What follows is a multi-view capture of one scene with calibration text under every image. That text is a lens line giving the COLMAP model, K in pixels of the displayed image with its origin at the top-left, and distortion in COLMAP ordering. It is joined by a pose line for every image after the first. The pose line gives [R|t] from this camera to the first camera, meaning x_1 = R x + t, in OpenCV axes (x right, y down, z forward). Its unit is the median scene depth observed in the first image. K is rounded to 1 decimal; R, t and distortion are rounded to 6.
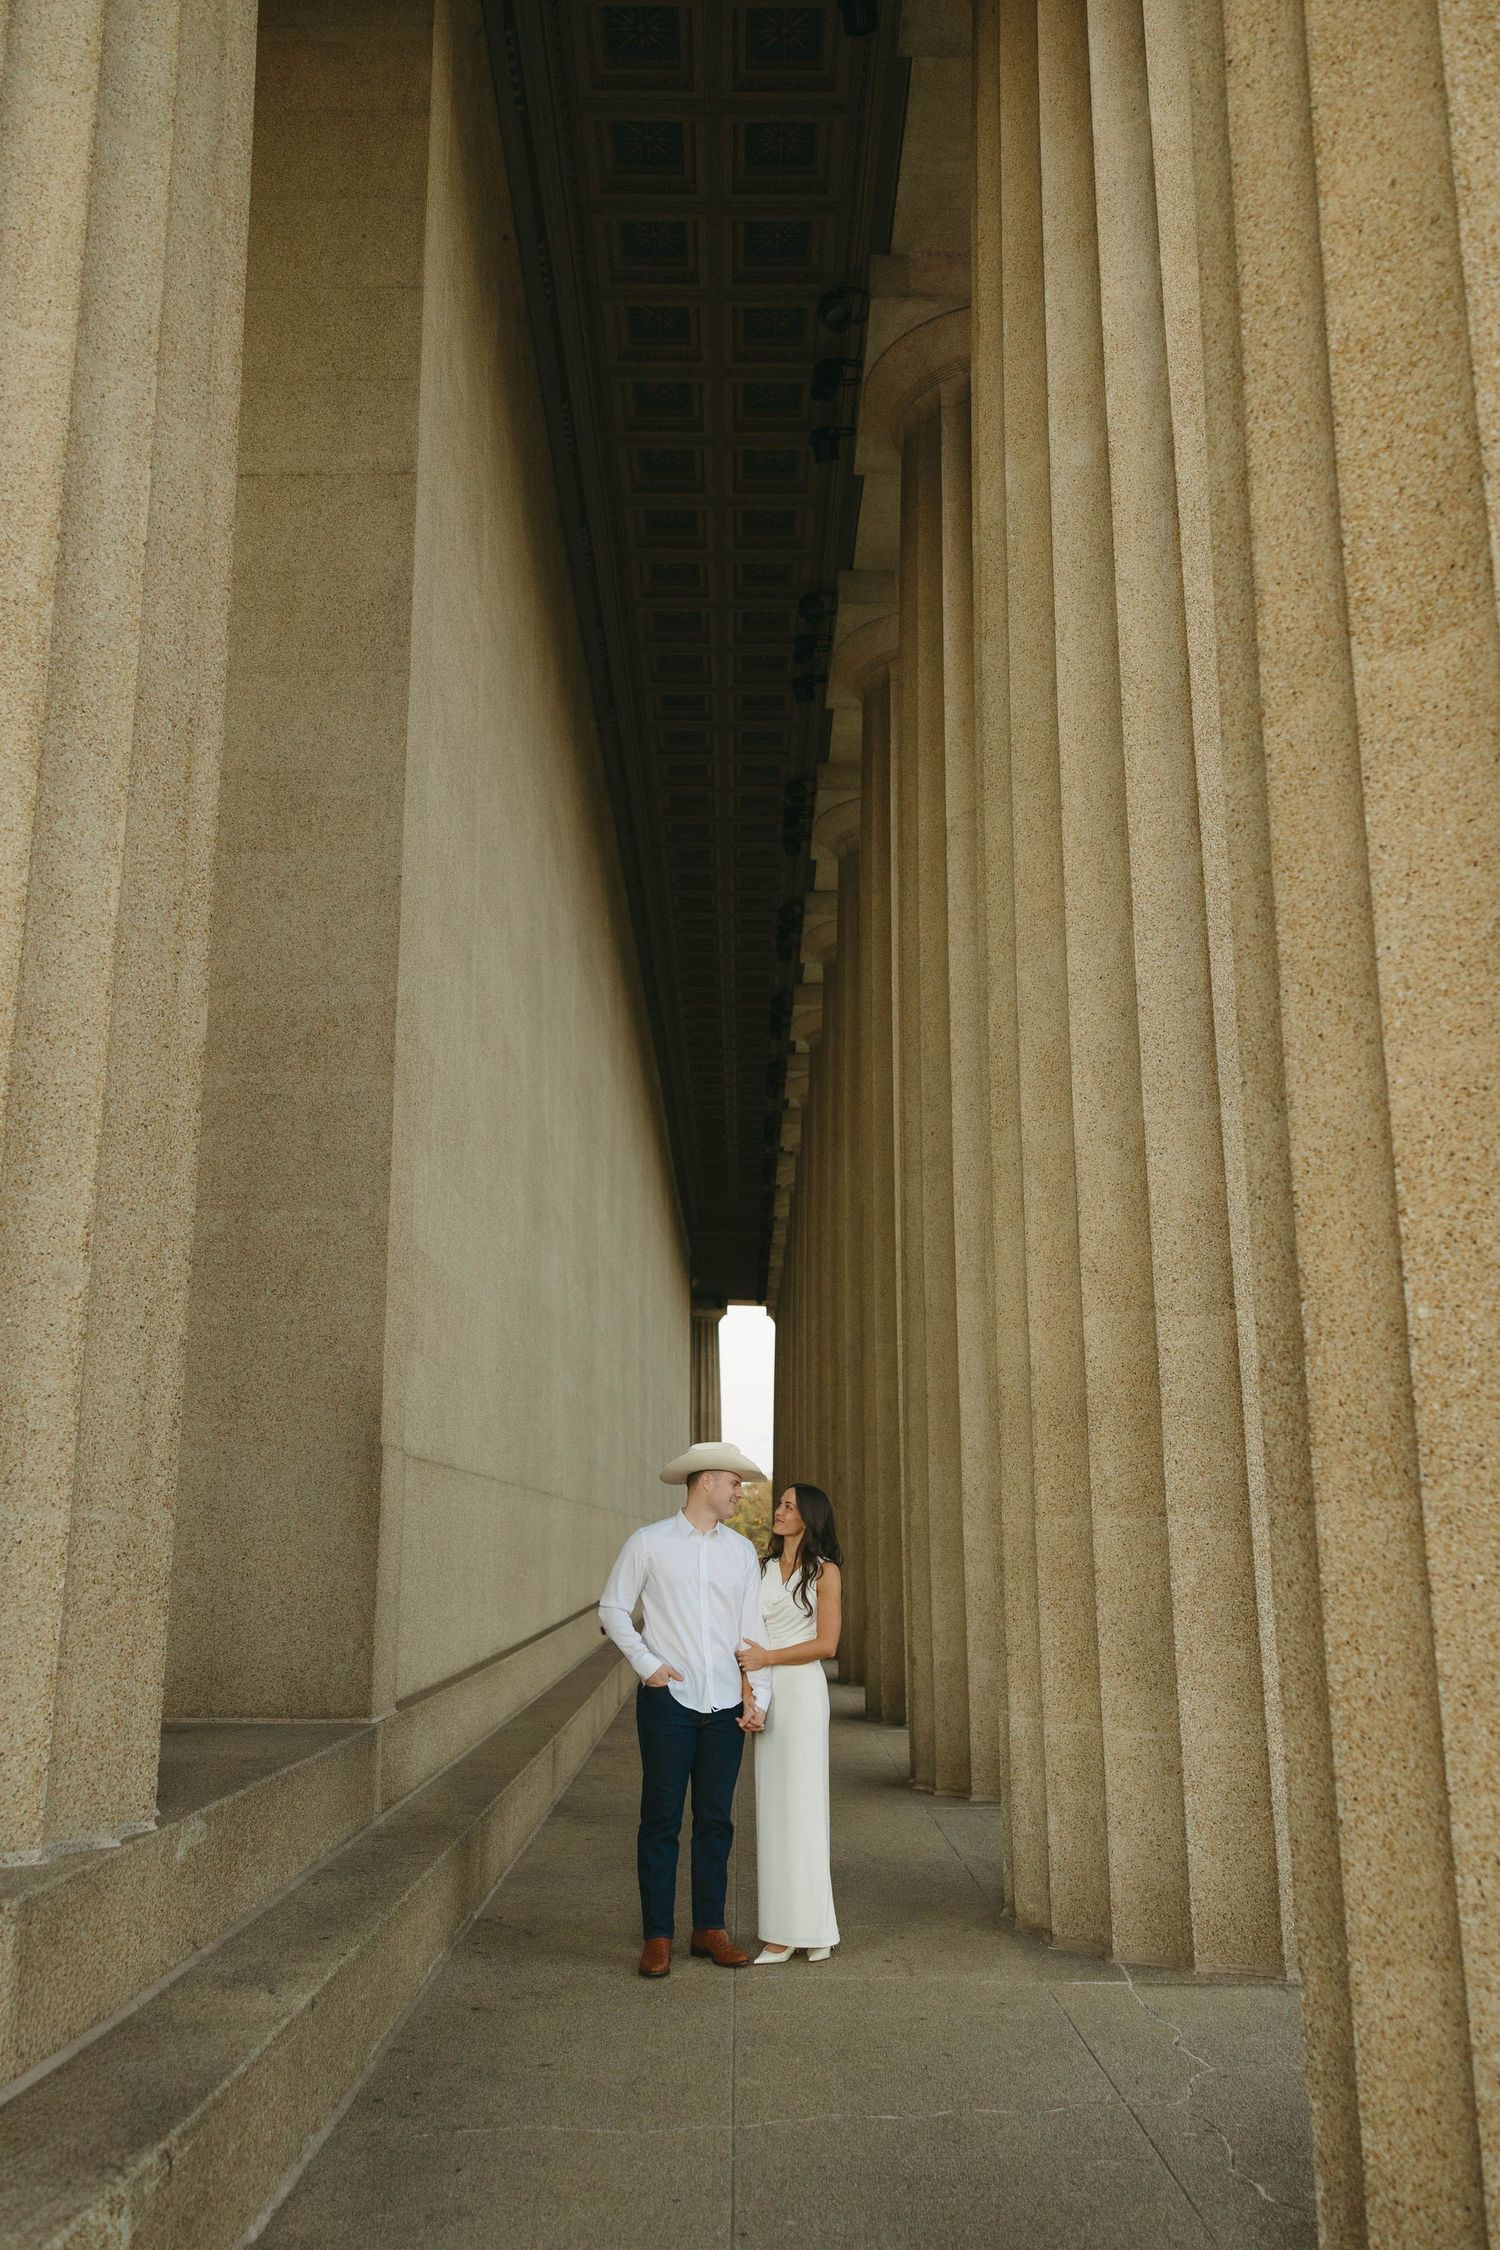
lens RADIAL K [[1817.1, 0, 739.3], [0, 1817.1, 1124.0], [0, 0, 1]] dist [0.013136, 0.002155]
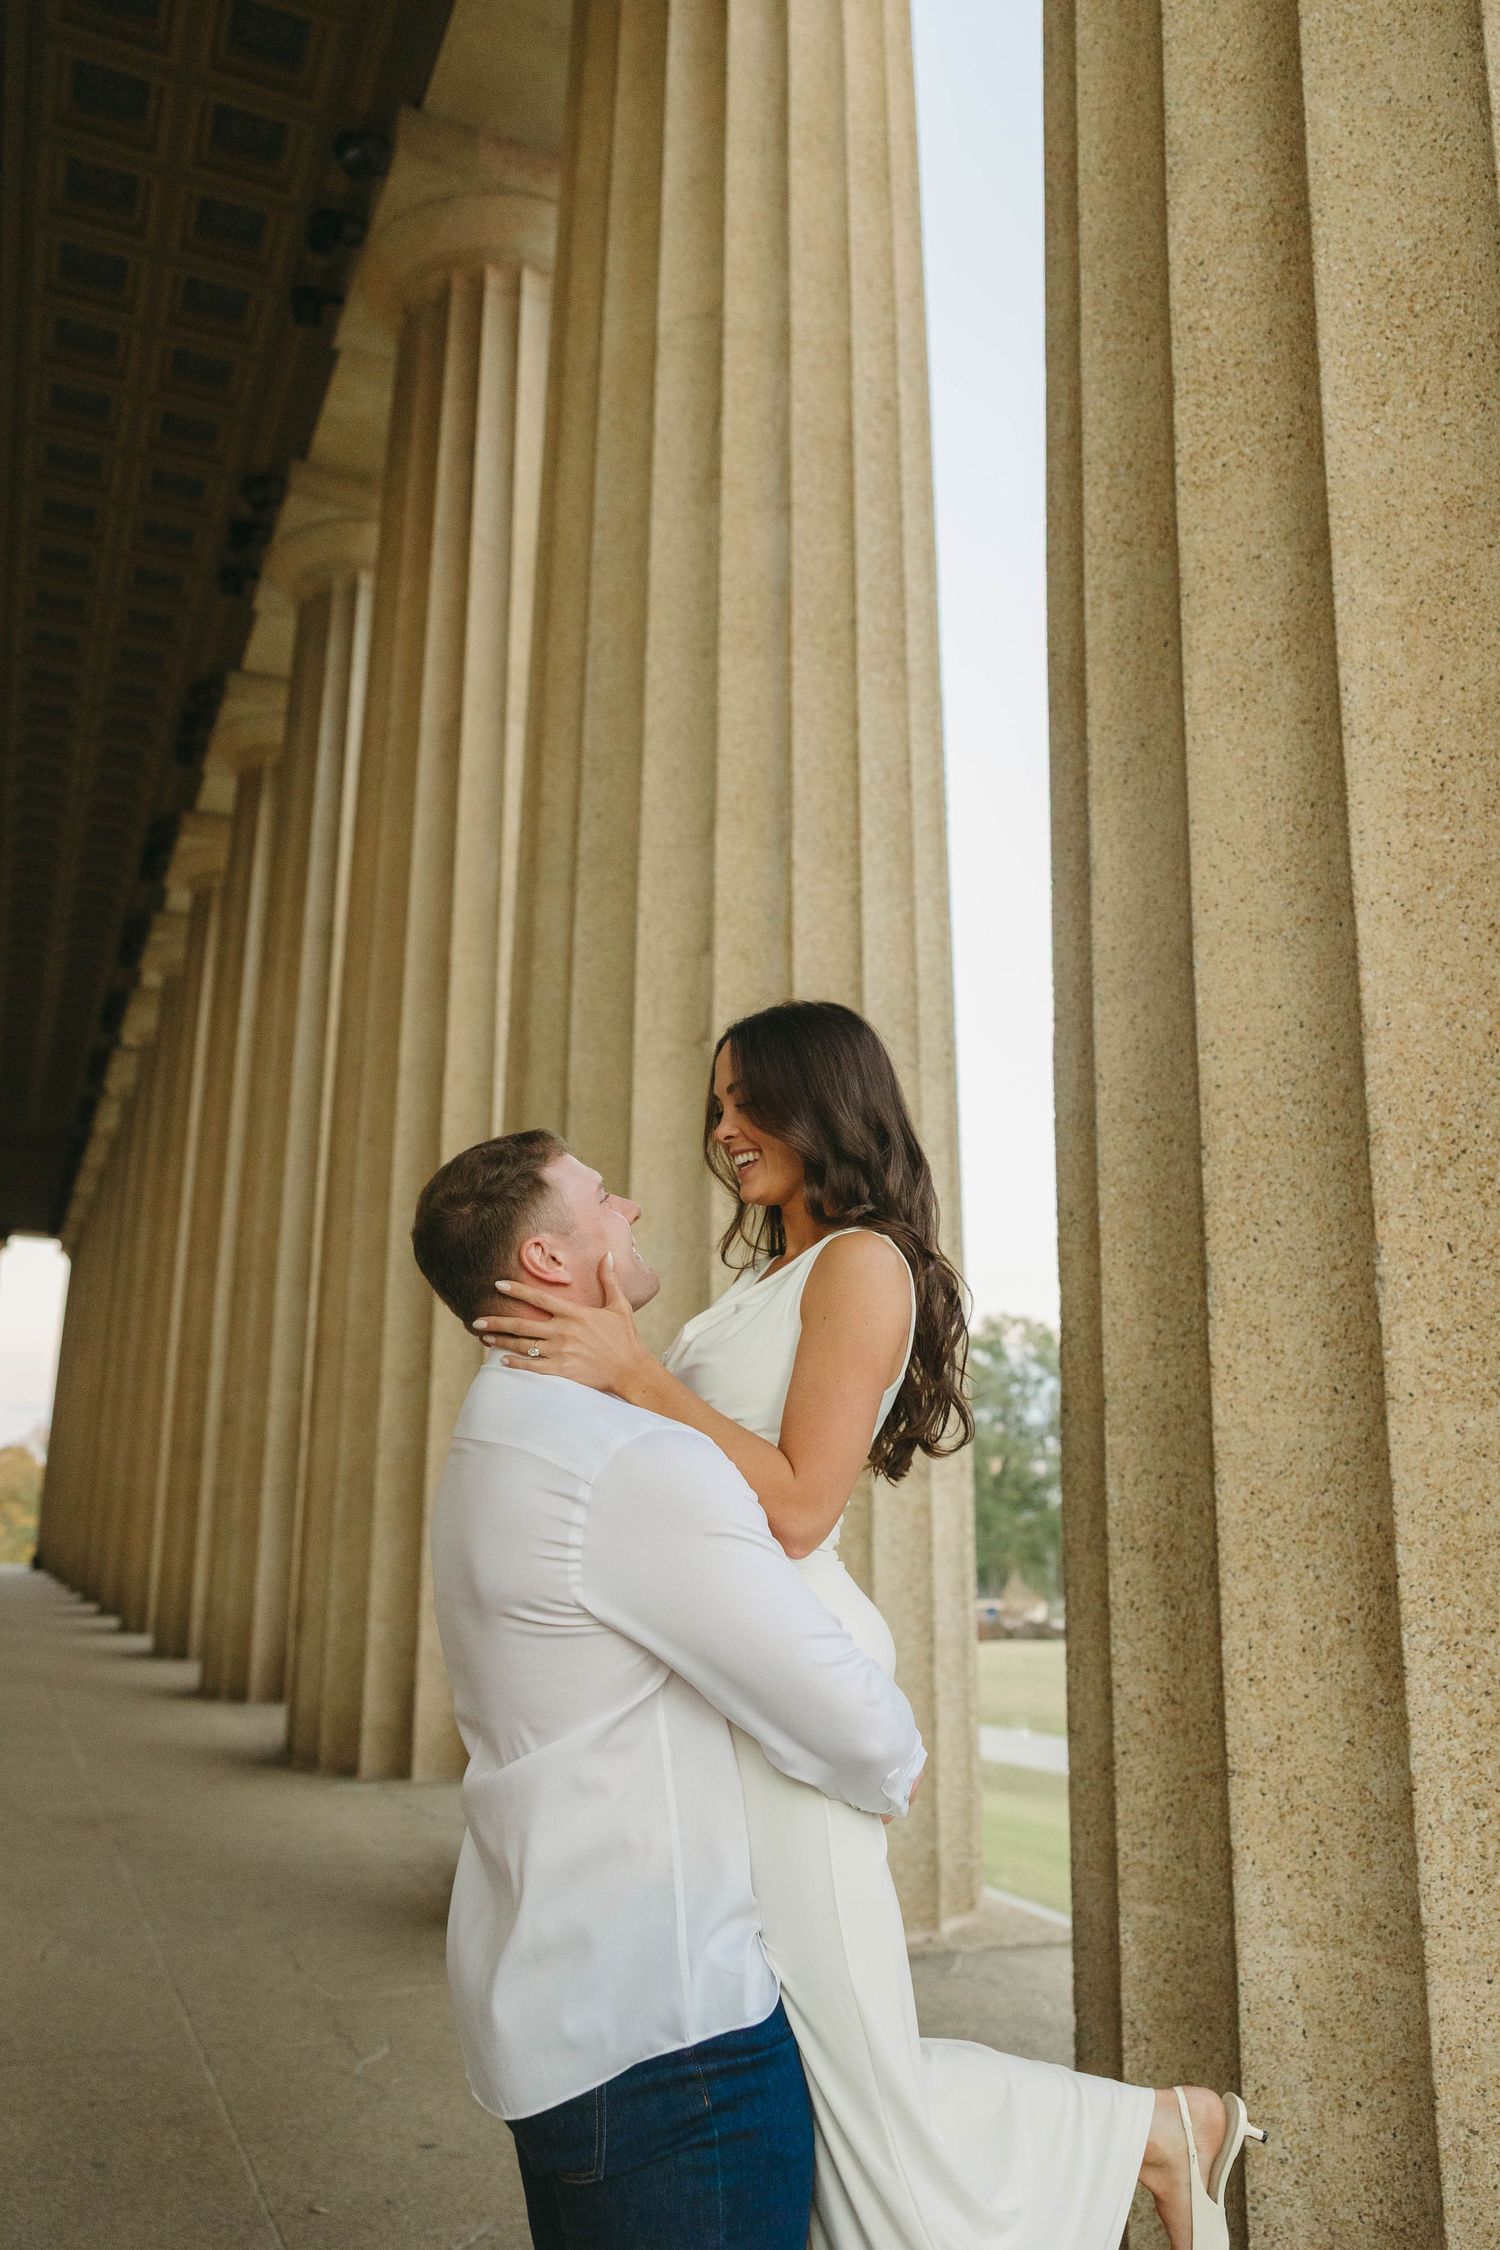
lens RADIAL K [[1787.9, 0, 750.0], [0, 1787.9, 1125.0], [0, 0, 1]] dist [0.006128, 0.002741]
pose [[0.920505, 0.099039, 0.377972, -0.092198], [-0.102654, 0.994660, -0.010629, 0.163891], [-0.377006, -0.029016, 0.925756, 0.663169]]
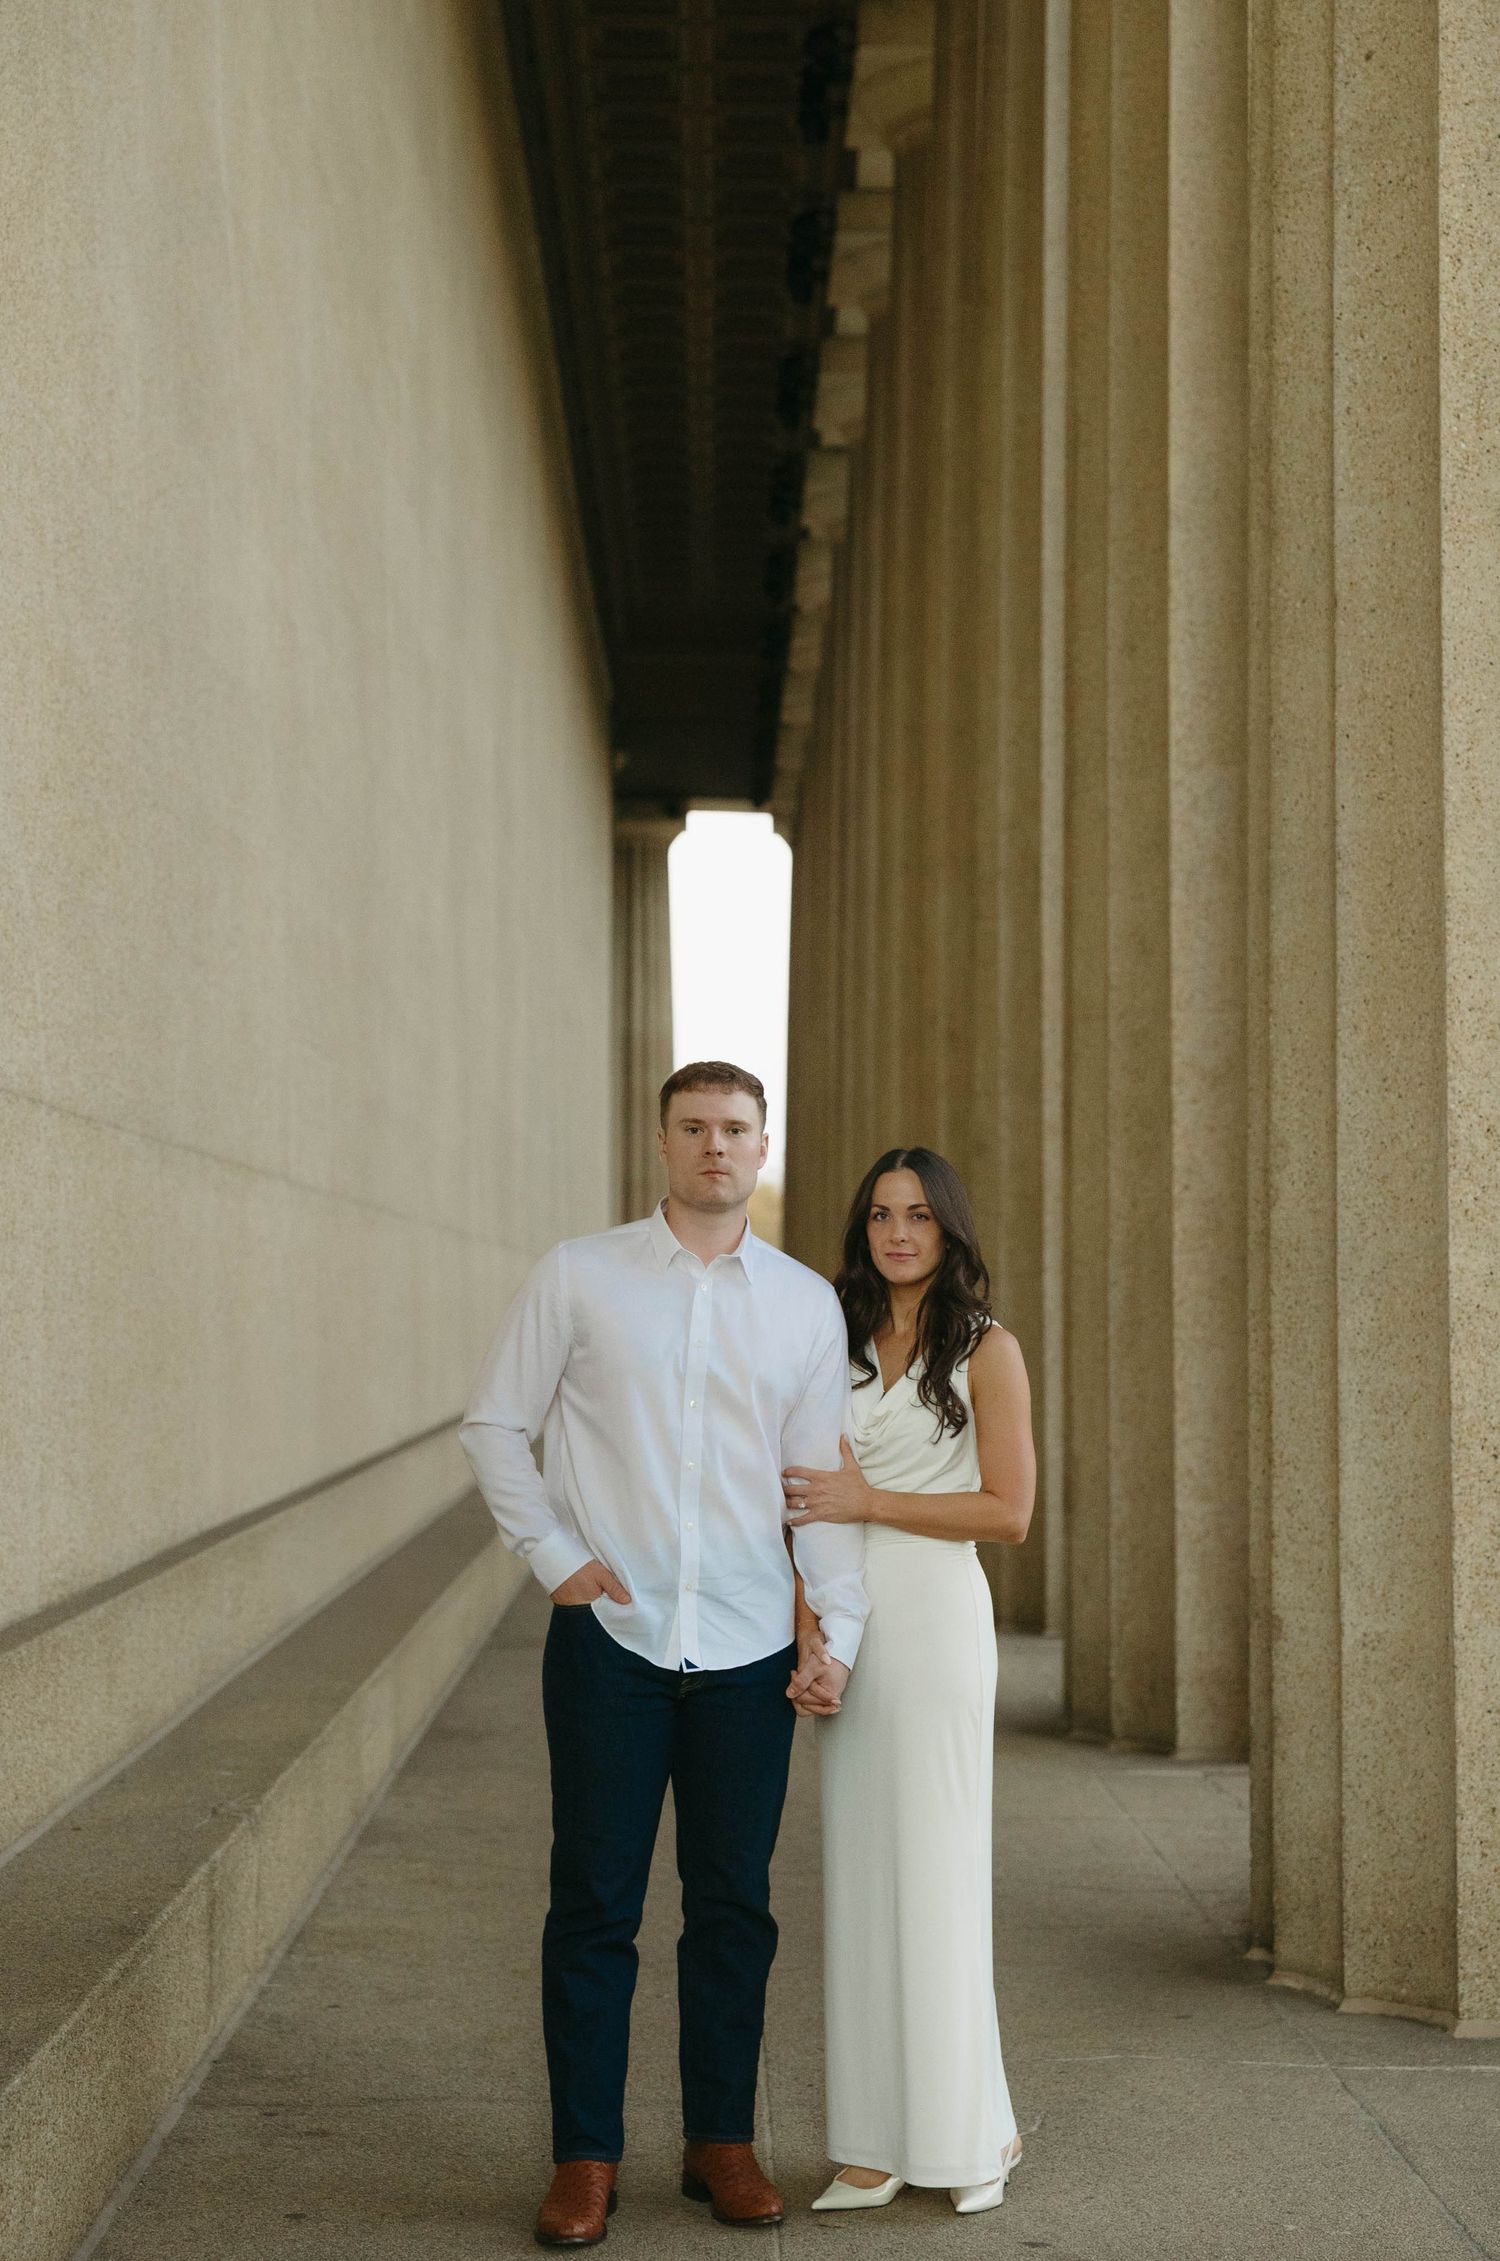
lens RADIAL K [[3626.5, 0, 718.6], [0, 3626.5, 1099.7], [0, 0, 1]] dist [0.022082, -0.009207]
pose [[0.999987, 0.003841, 0.003423, -0.017022], [-0.004364, 0.985608, 0.168988, 0.121291], [-0.002725, -0.169001, 0.985612, 0.506040]]
